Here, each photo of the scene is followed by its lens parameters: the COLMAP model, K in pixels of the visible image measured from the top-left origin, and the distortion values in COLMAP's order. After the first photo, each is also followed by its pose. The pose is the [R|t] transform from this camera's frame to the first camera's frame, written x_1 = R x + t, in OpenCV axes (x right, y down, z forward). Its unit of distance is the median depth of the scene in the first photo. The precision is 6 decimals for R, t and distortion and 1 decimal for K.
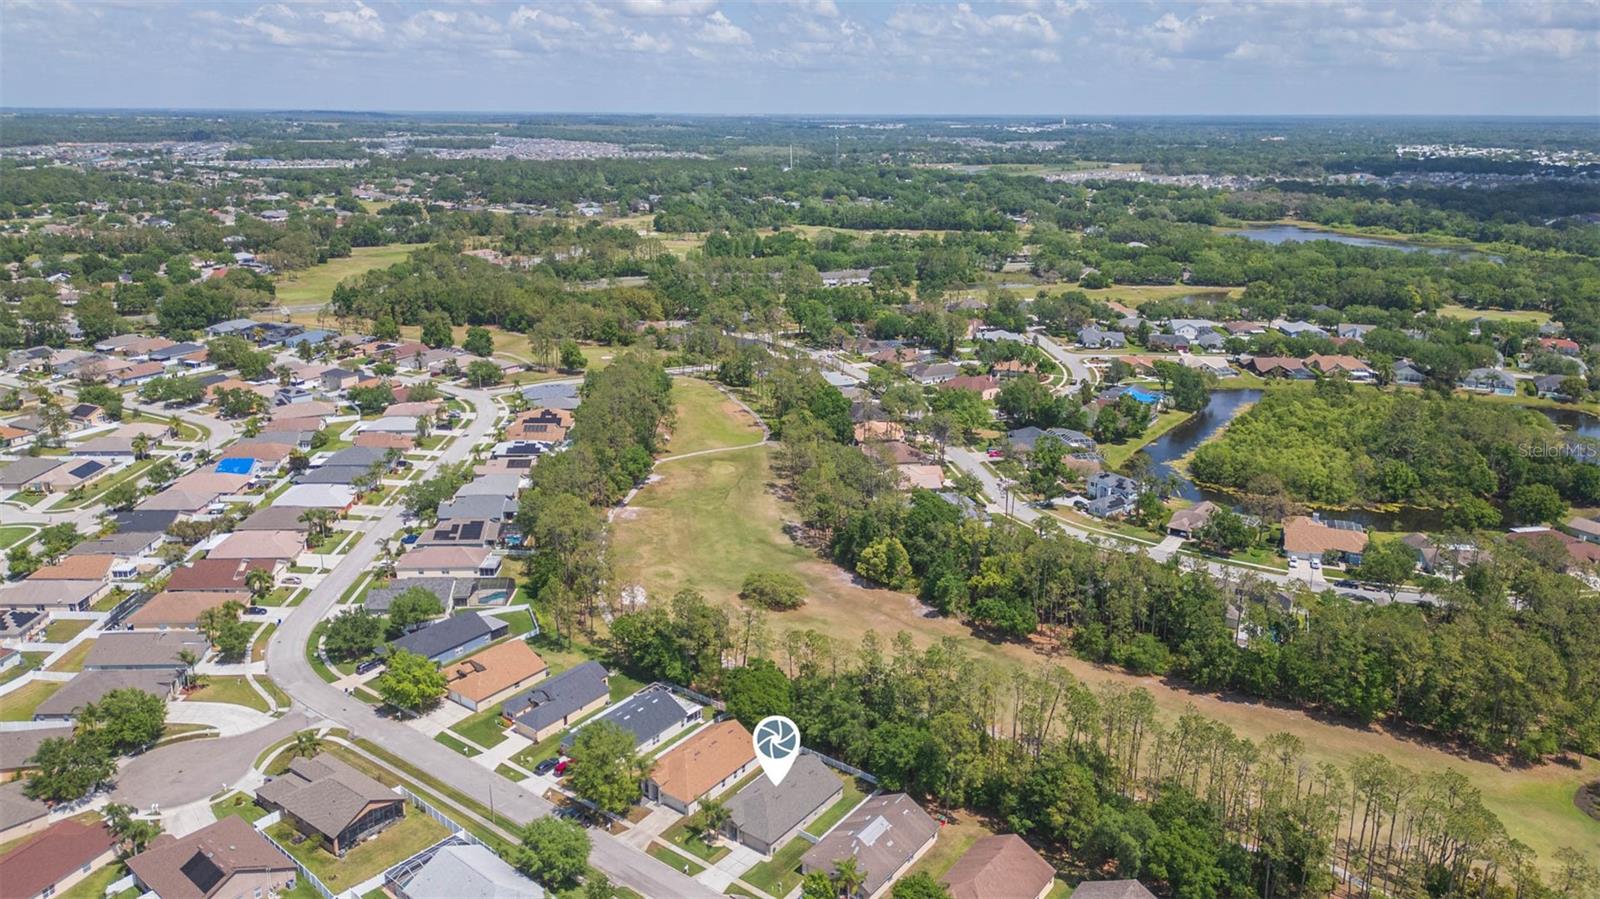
lens RADIAL K [[1130.5, 0, 795.9], [0, 1130.5, 419.1], [0, 0, 1]] dist [0.067947, -0.065425]
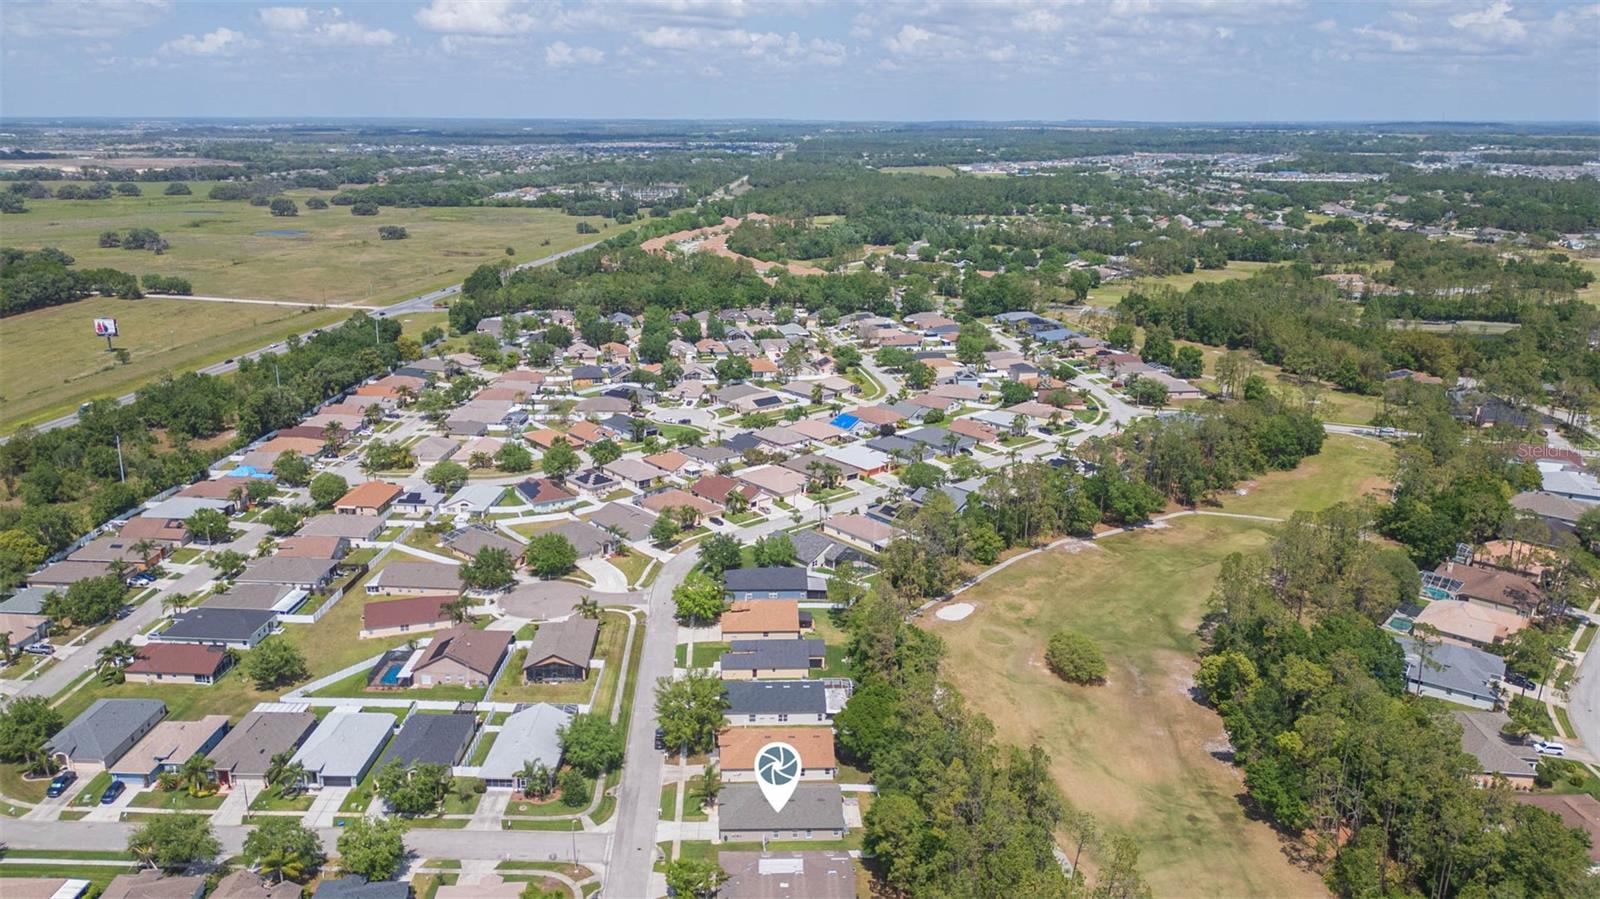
lens RADIAL K [[1130.5, 0, 768.6], [0, 1130.5, 448.9], [0, 0, 1]] dist [0.067947, -0.065425]
pose [[0.623406, 0.217277, -0.751103, 0.390872], [-0.206024, 0.972314, 0.110271, -0.048459], [0.754268, 0.086001, 0.650910, 0.180310]]
